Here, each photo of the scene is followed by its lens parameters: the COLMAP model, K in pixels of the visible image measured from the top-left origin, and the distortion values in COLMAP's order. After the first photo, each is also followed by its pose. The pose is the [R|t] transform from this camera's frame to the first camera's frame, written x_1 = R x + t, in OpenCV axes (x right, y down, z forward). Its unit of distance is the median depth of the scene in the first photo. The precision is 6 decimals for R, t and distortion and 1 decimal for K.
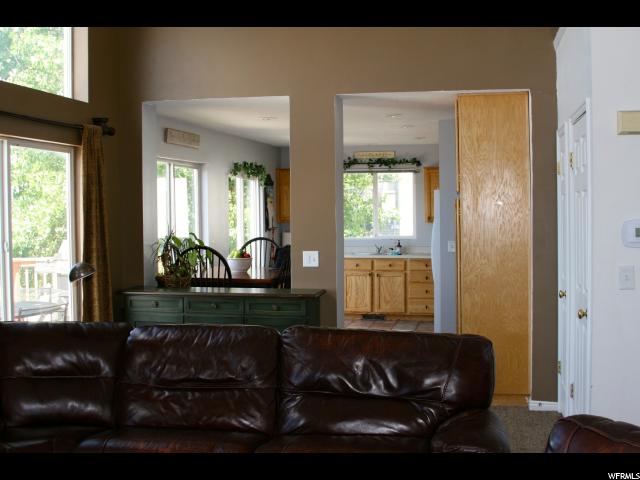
lens RADIAL K [[811.1, 0, 320.0], [0, 811.1, 240.0], [0, 0, 1]] dist [-0.126198, 0.020076]
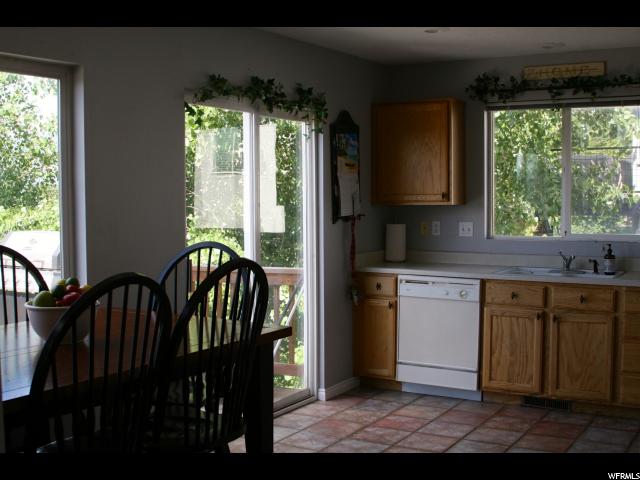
lens RADIAL K [[811.1, 0, 320.0], [0, 811.1, 240.0], [0, 0, 1]] dist [-0.126198, 0.020076]
pose [[0.944697, 0.023360, -0.327112, 0.092835], [-0.014944, 0.999490, 0.028217, -0.013710], [0.327604, -0.021768, 0.944564, 0.510411]]
